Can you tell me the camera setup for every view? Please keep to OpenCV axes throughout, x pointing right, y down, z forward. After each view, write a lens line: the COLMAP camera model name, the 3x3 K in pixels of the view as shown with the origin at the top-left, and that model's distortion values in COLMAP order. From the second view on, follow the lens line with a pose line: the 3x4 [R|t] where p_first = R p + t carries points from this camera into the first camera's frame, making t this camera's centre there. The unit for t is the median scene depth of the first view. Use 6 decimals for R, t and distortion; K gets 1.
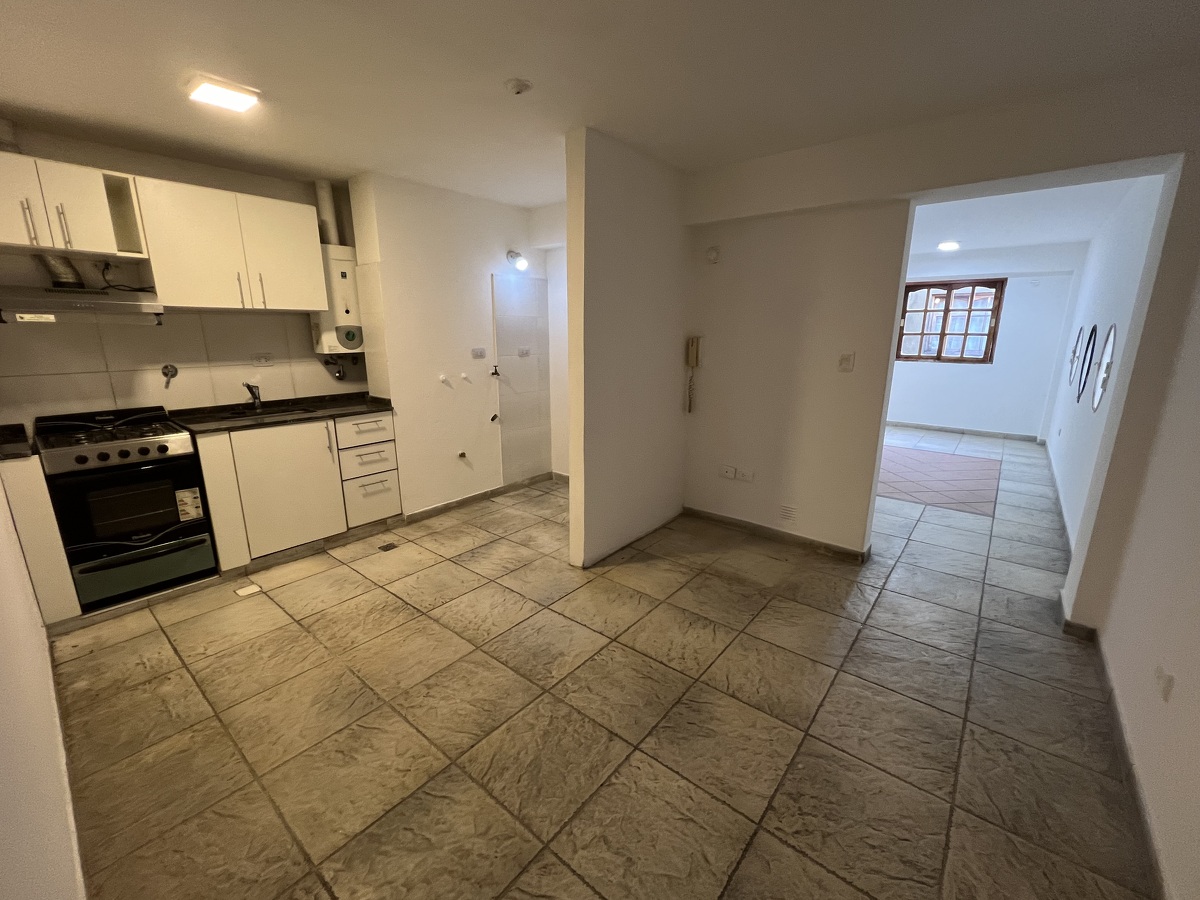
lens RADIAL K [[497.4, 0, 599.3], [0, 497.4, 446.1], [0, 0, 1]] dist [0.001309, 0.000109]
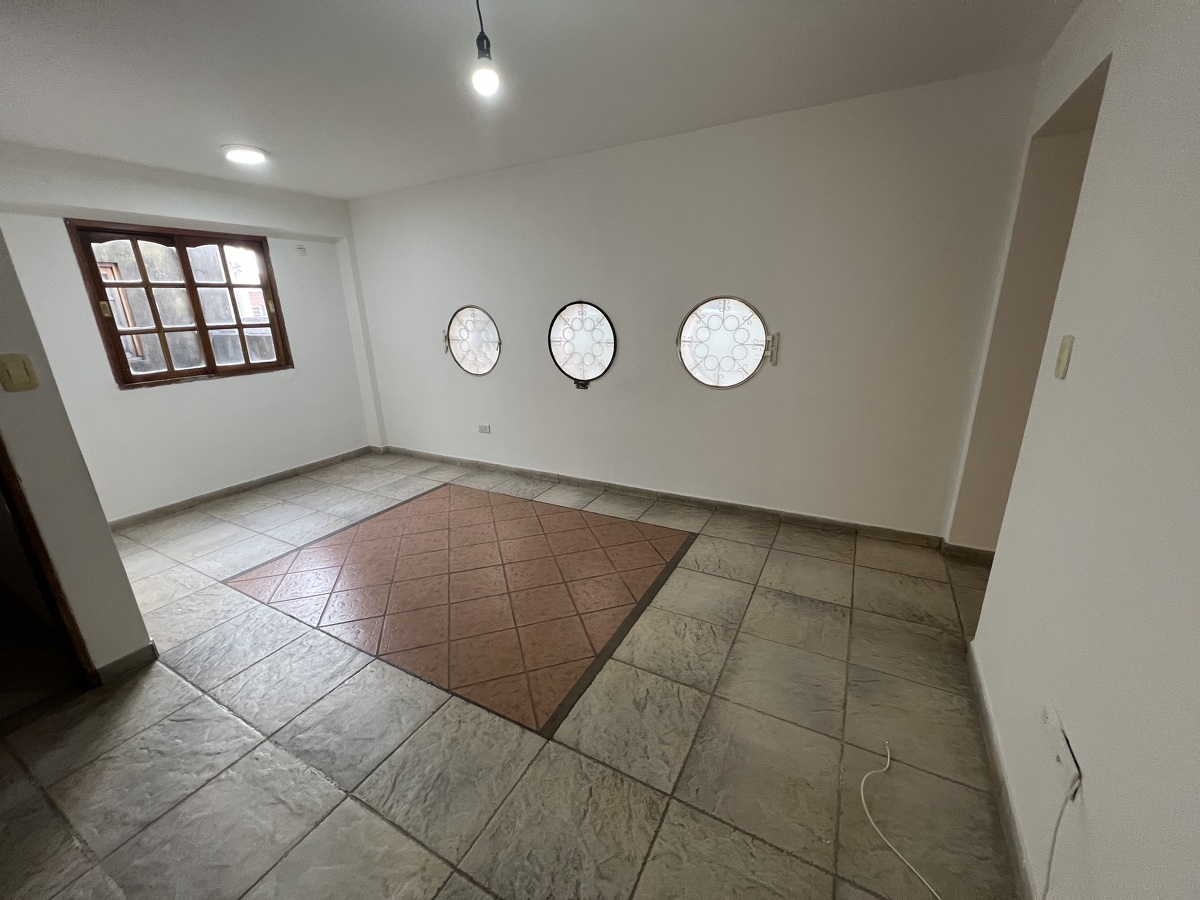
lens RADIAL K [[474.7, 0, 605.4], [0, 474.7, 450.1], [0, 0, 1]] dist [0.001424, 0.000183]
pose [[-0.204838, -0.283279, 0.936907, 0.067466], [0.252006, 0.909670, 0.330141, -0.170274], [-0.945798, 0.303732, -0.114947, 0.708053]]
